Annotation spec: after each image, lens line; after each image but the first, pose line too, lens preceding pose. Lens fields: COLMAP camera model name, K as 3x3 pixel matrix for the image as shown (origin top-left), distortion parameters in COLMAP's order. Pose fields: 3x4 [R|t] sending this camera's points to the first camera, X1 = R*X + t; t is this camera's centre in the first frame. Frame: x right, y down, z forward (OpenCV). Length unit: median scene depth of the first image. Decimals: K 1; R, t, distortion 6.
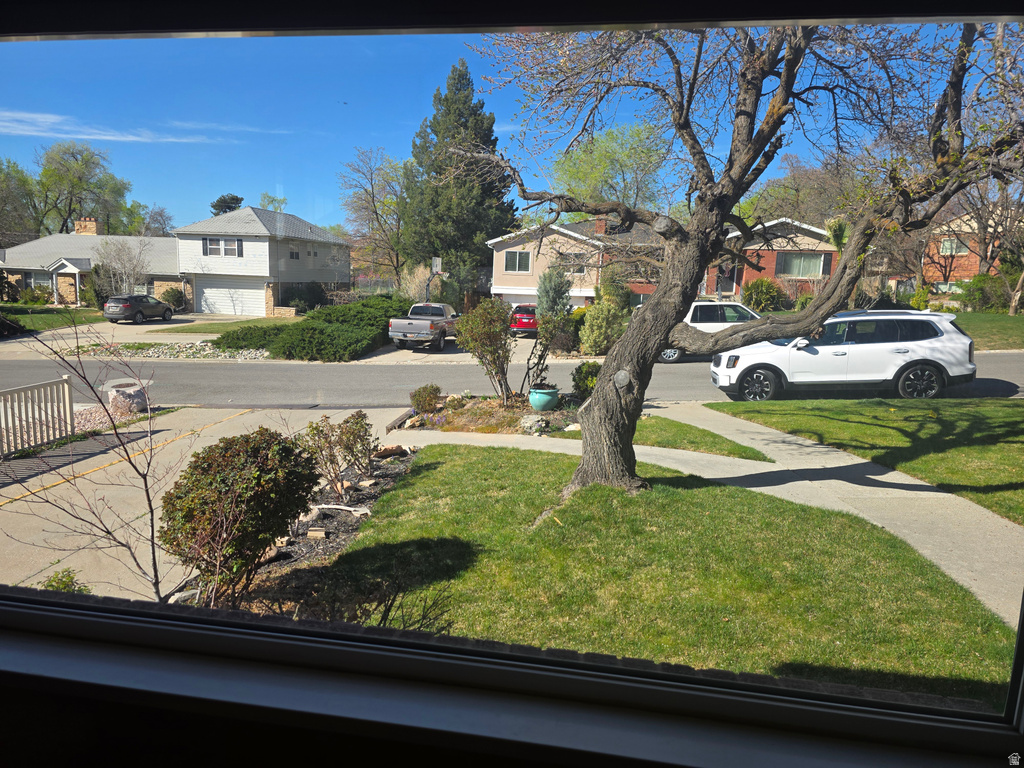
lens RADIAL K [[694.4, 0, 507.5], [0, 694.4, 385.3], [0, 0, 1]] dist [0.054241, -0.048928]
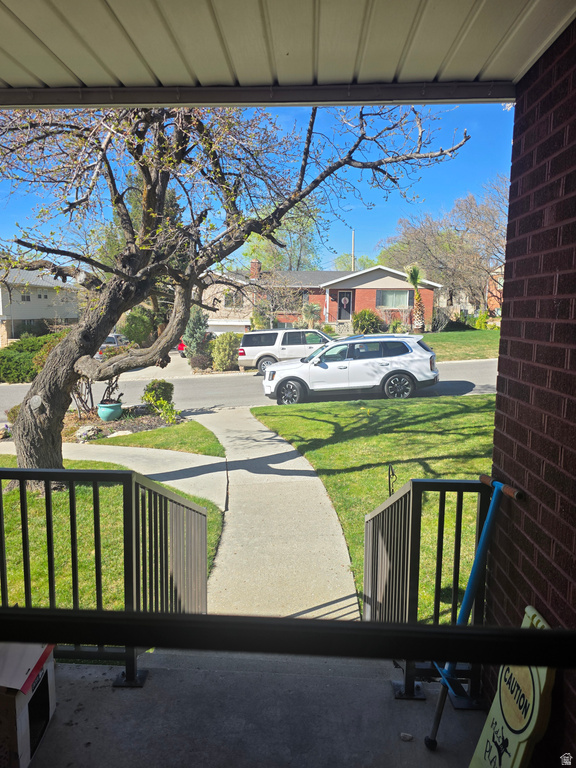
lens RADIAL K [[520.8, 0, 282.7], [0, 520.8, 380.4], [0, 0, 1]] dist [0.054241, -0.048928]
pose [[0.993977, -0.037549, 0.102951, 0.246828], [0.039515, 0.999072, -0.017118, -0.007301], [-0.102213, 0.021083, 0.994539, 0.011677]]
